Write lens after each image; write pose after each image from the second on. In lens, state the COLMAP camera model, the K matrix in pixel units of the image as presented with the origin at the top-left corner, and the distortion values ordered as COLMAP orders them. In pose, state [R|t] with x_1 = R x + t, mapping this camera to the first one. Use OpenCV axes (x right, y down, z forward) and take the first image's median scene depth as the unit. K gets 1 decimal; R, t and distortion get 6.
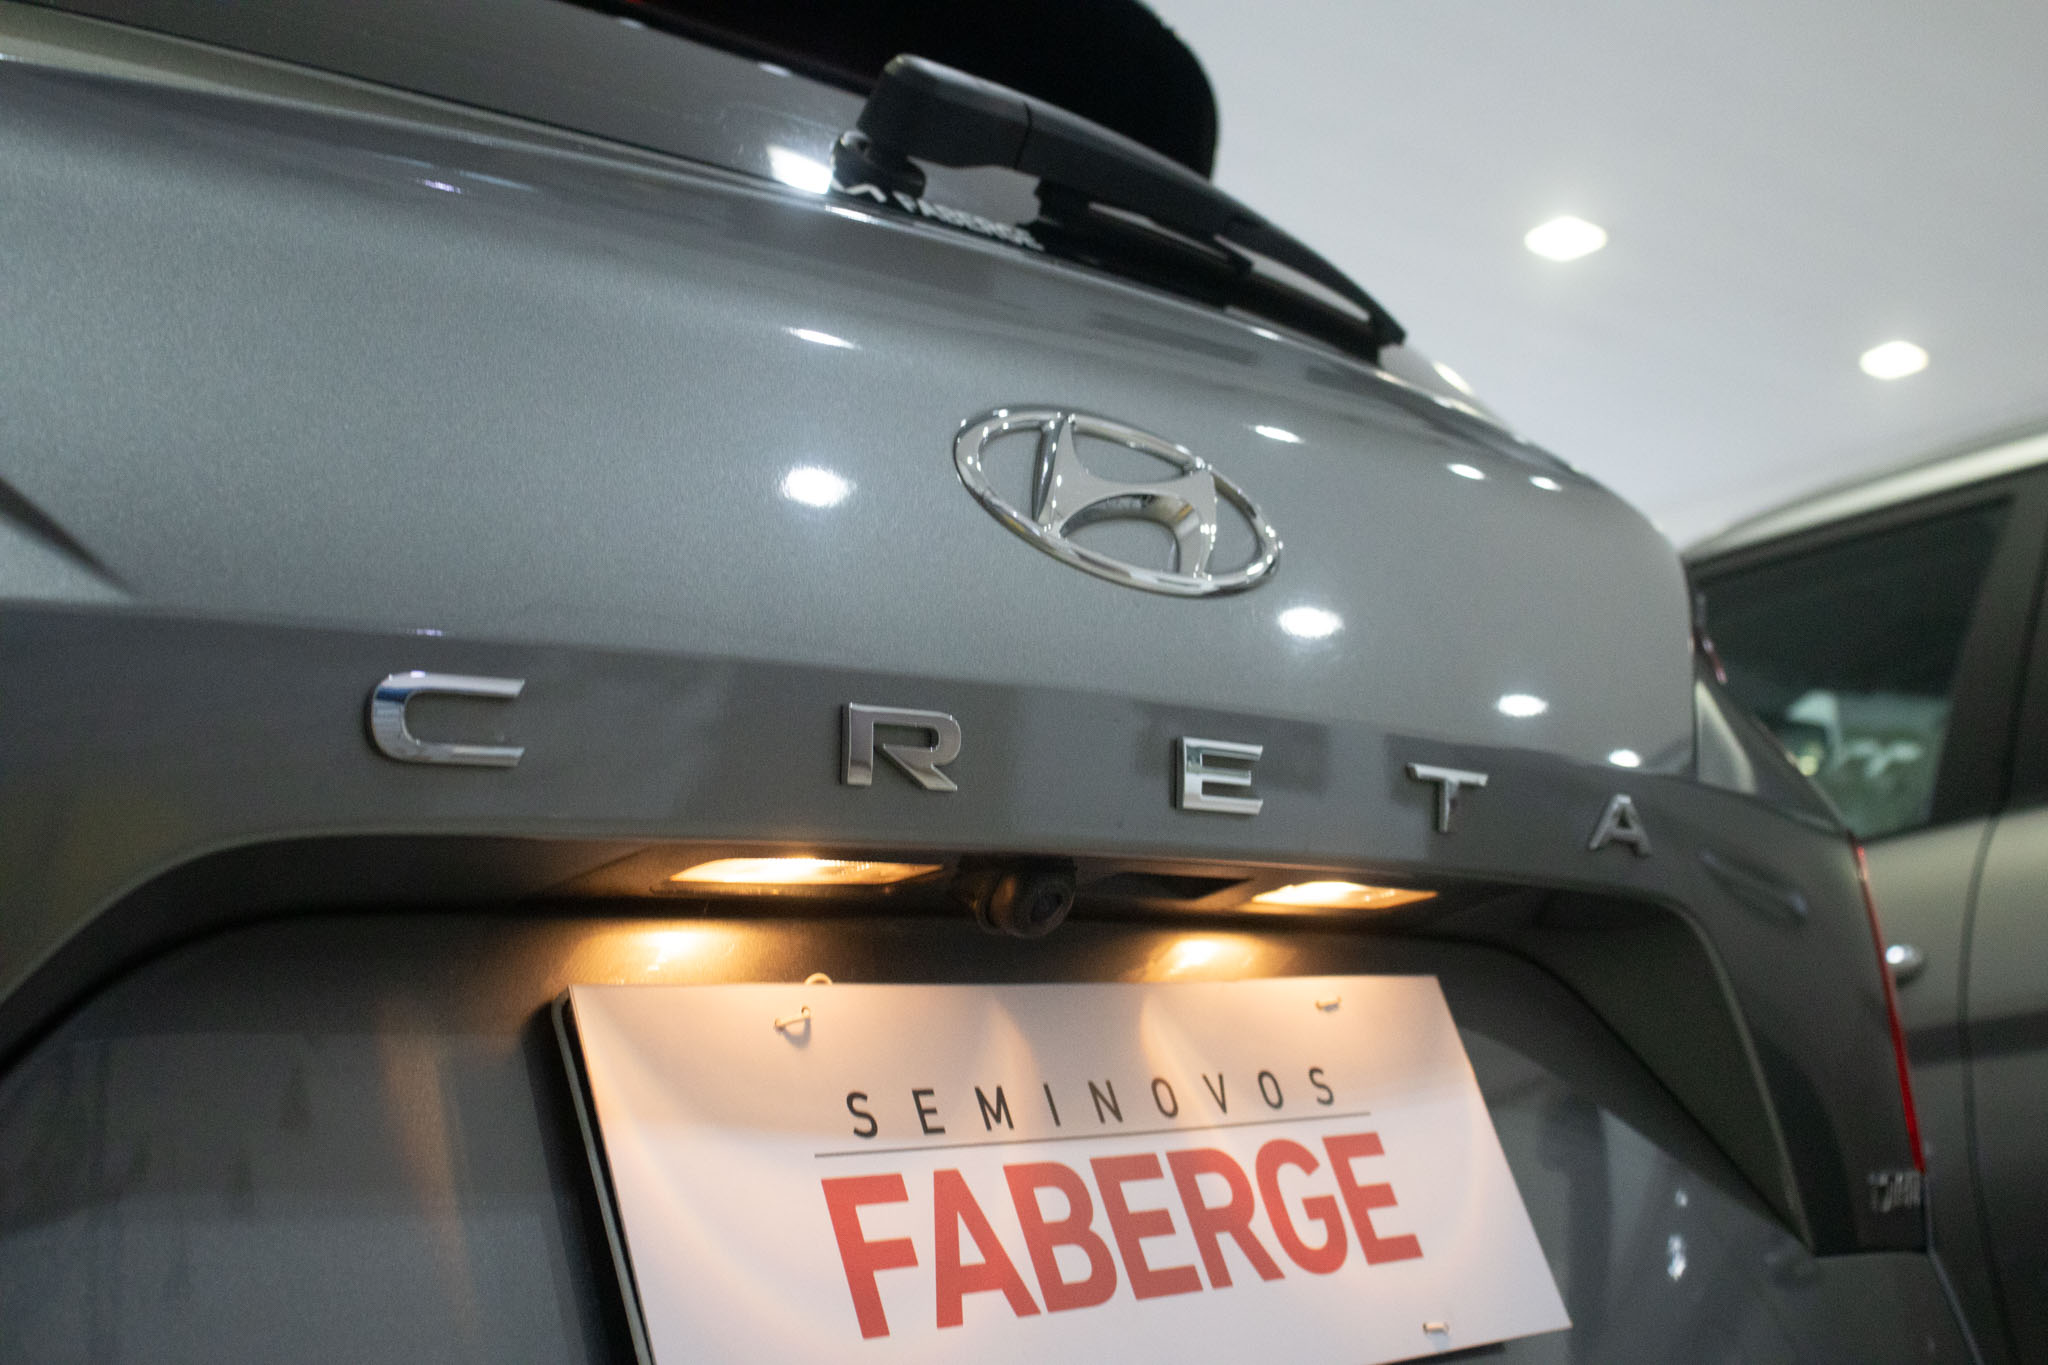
lens RADIAL K [[2469.7, 0, 1024.0], [0, 2469.7, 682.5], [0, 0, 1]] dist [-0.011676, 0.009724]
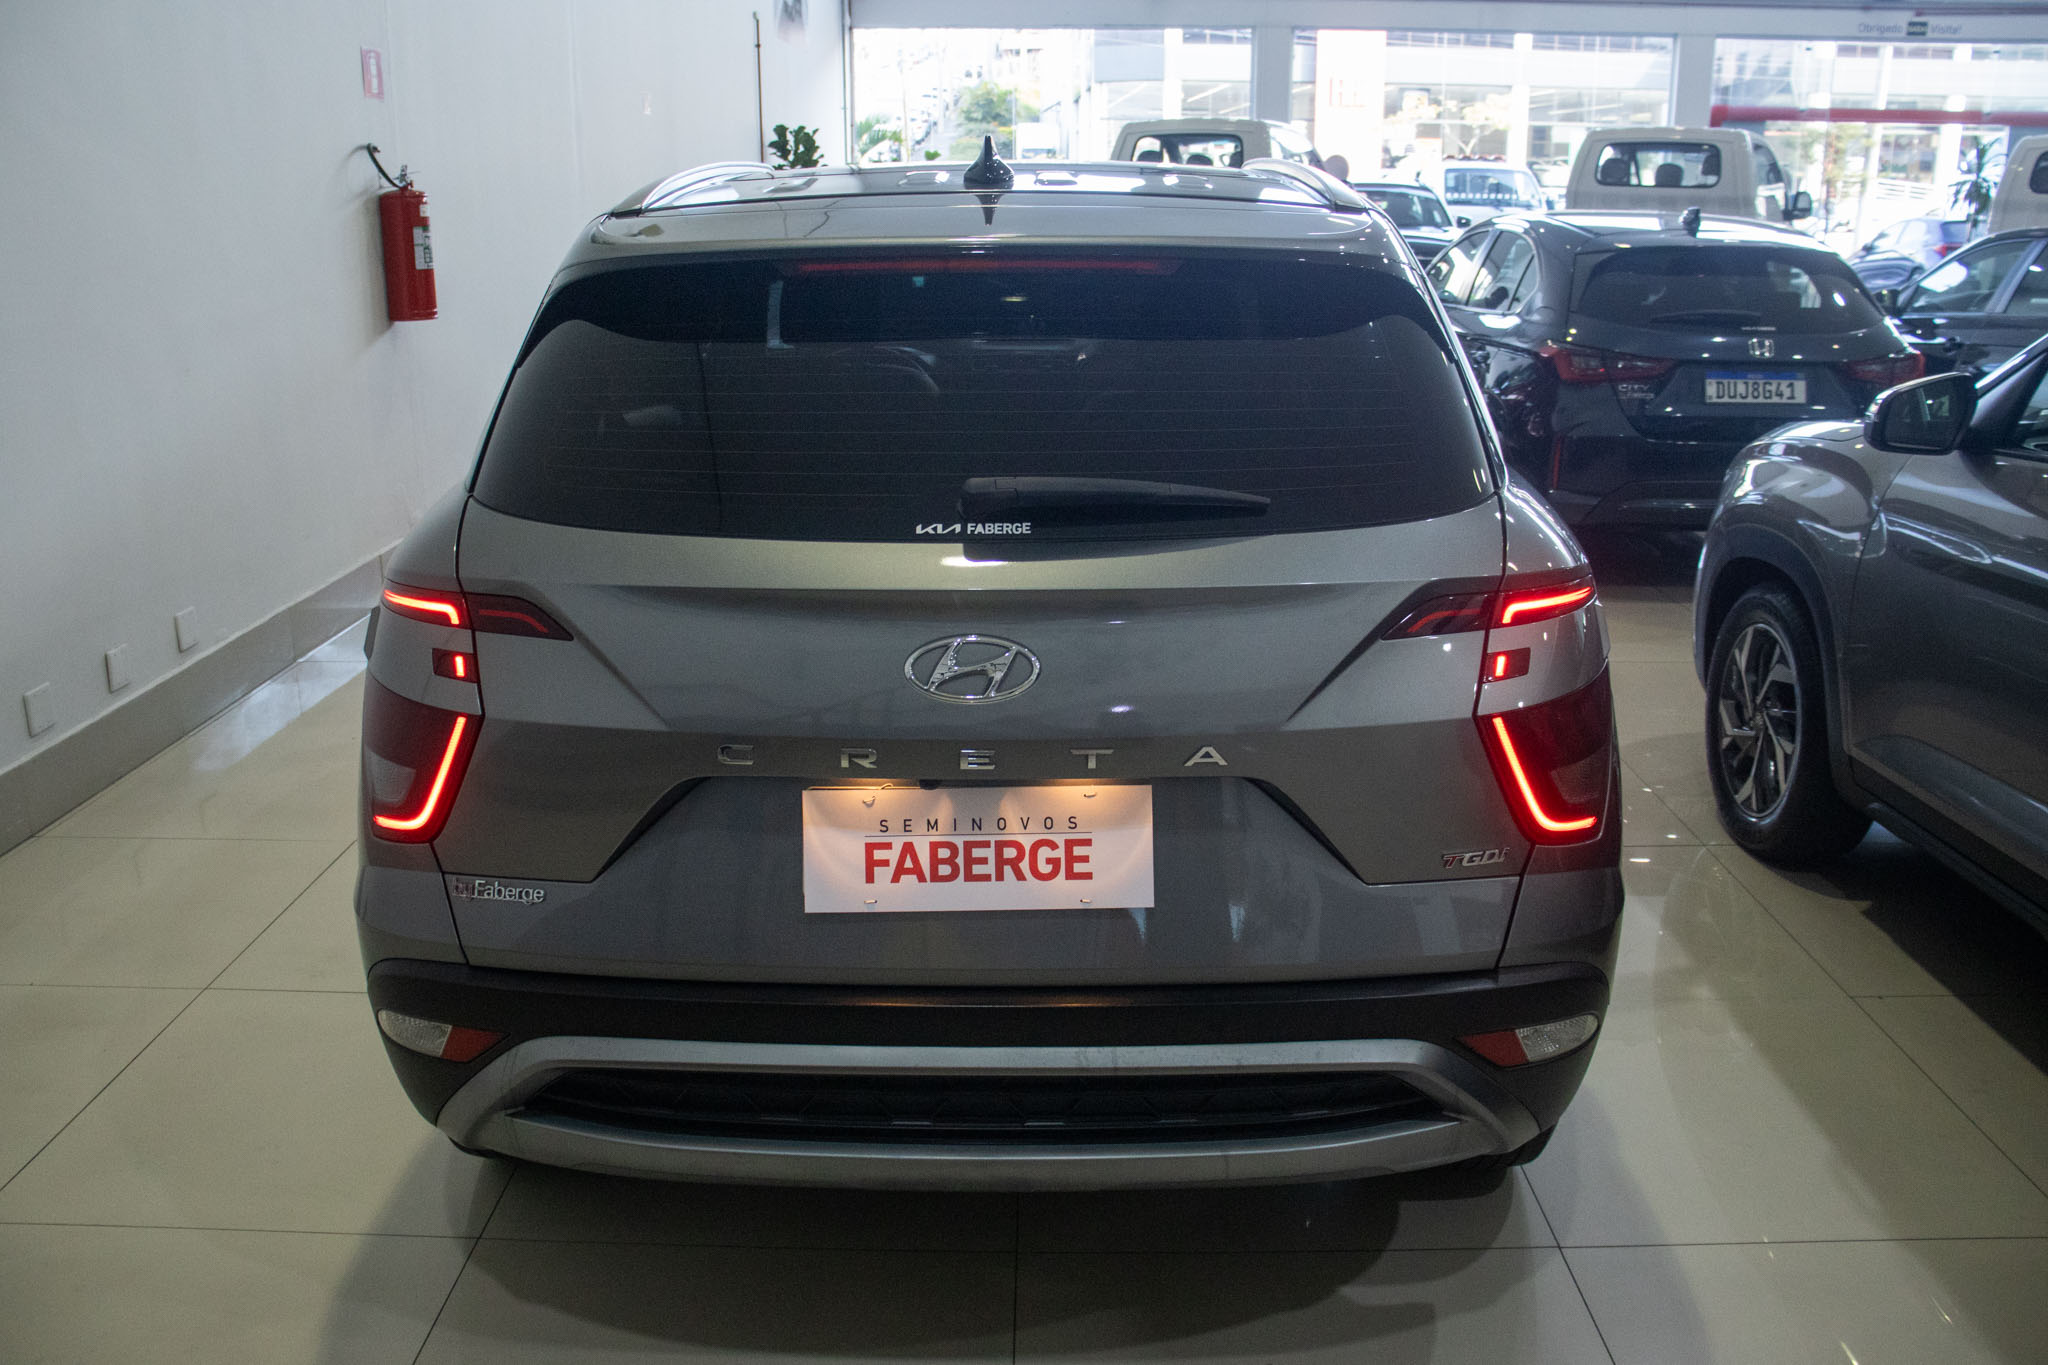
lens RADIAL K [[1743.4, 0, 1024.0], [0, 1743.4, 682.5], [0, 0, 1]] dist [-0.132925, -0.000693]
pose [[0.710246, 0.261344, -0.653644, 1.686328], [0.096465, 0.883640, 0.458121, -1.164266], [0.697313, -0.388432, 0.602391, -0.377575]]
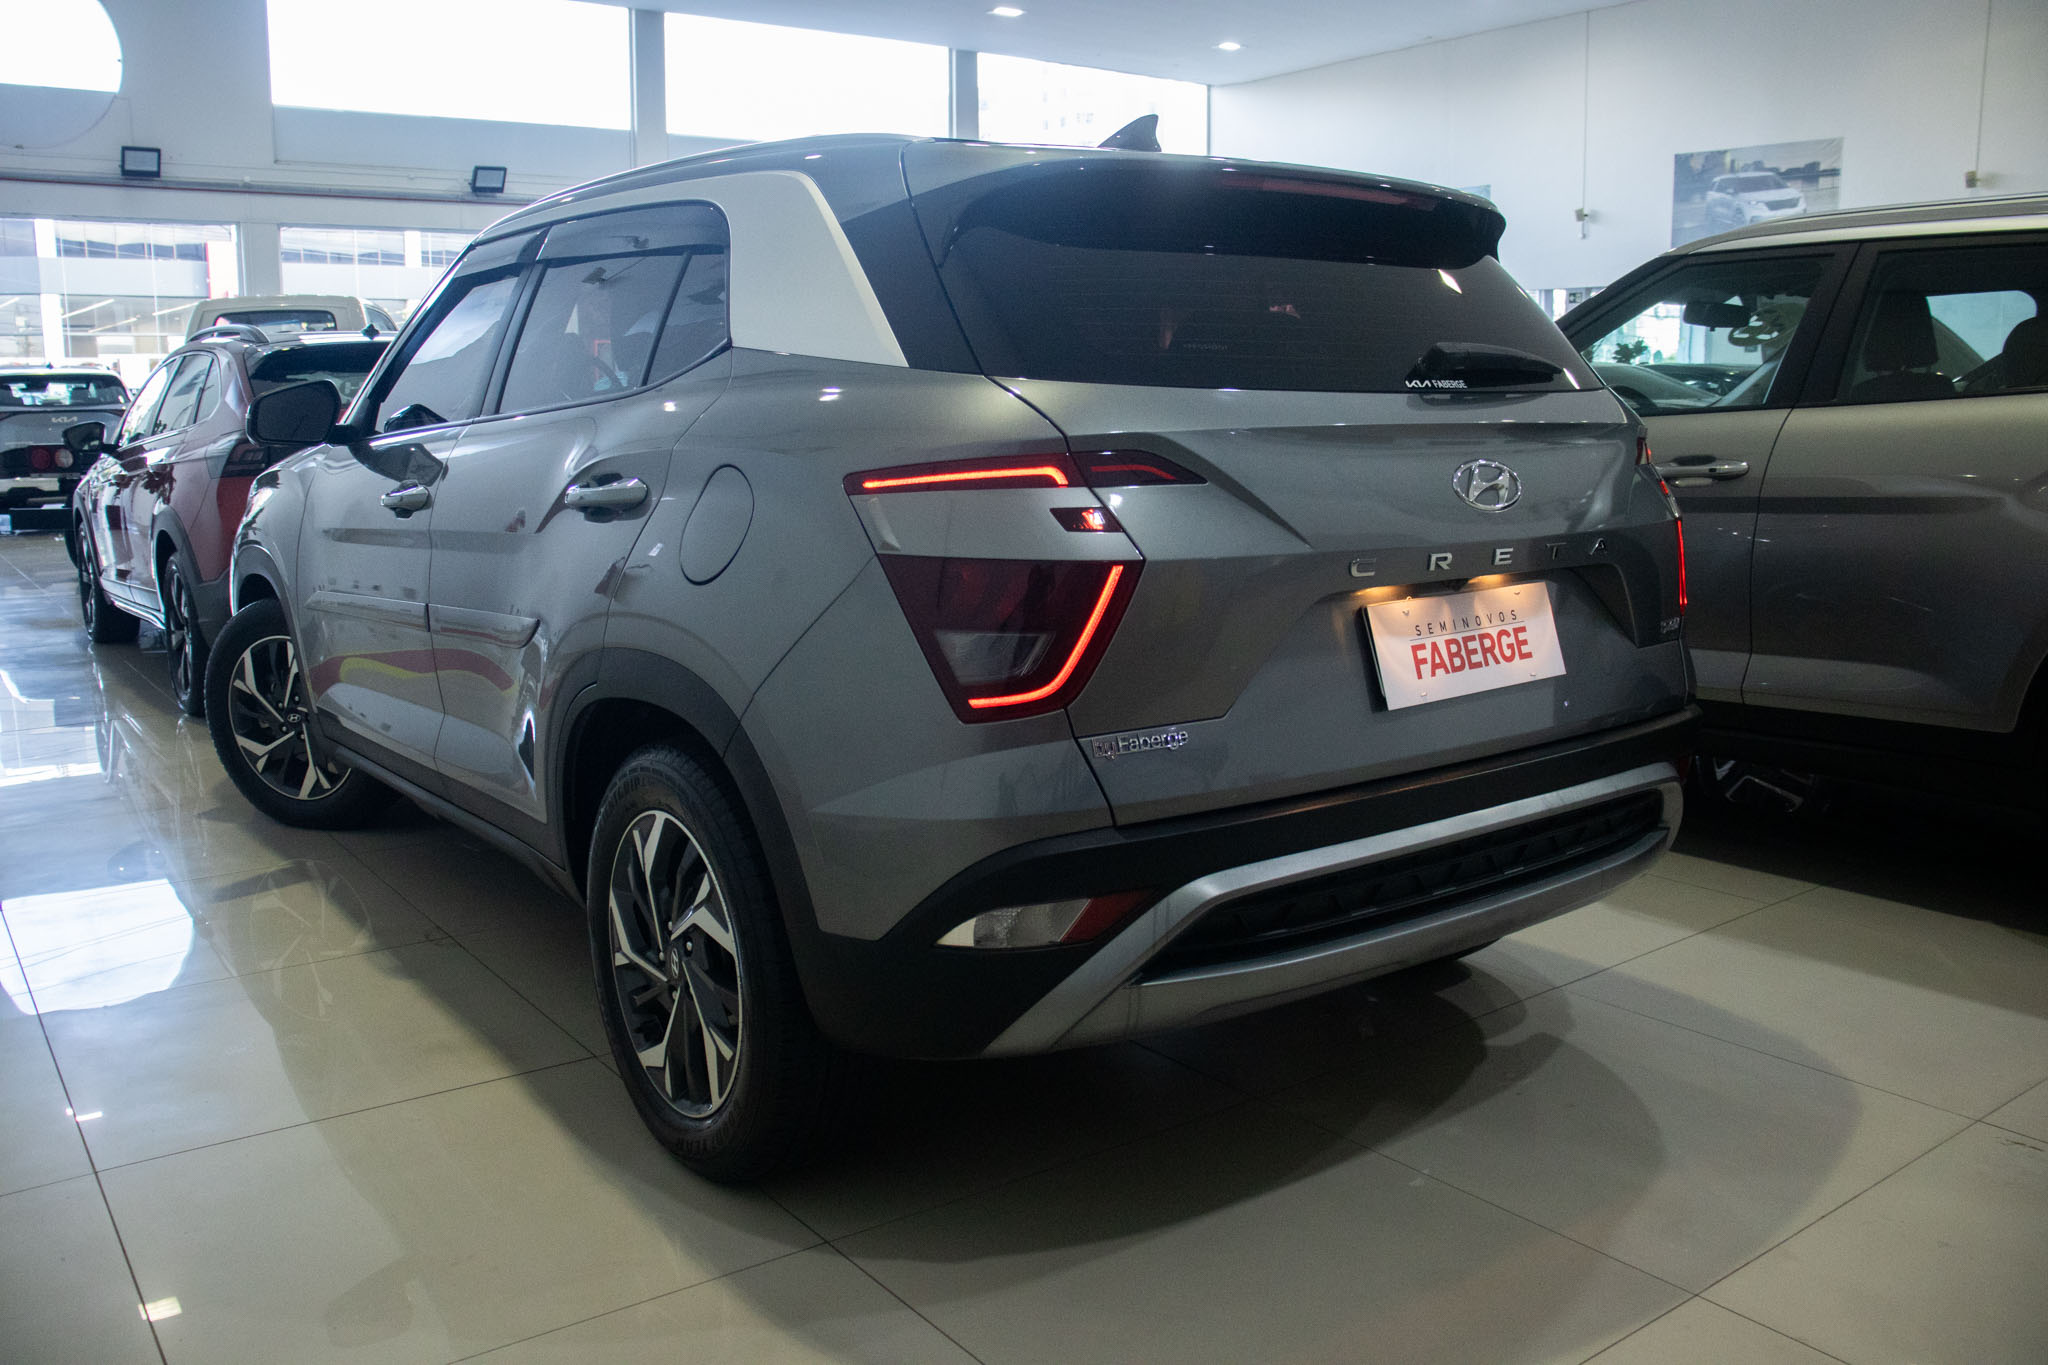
lens RADIAL K [[1670.6, 0, 1026.2], [0, 1670.6, 630.7], [0, 0, 1]] dist [-0.160143, 0.003744]
pose [[0.990194, 0.086001, -0.110094, -0.417043], [-0.042984, 0.937381, 0.345643, -0.798784], [0.132925, -0.337521, 0.931885, -1.834580]]
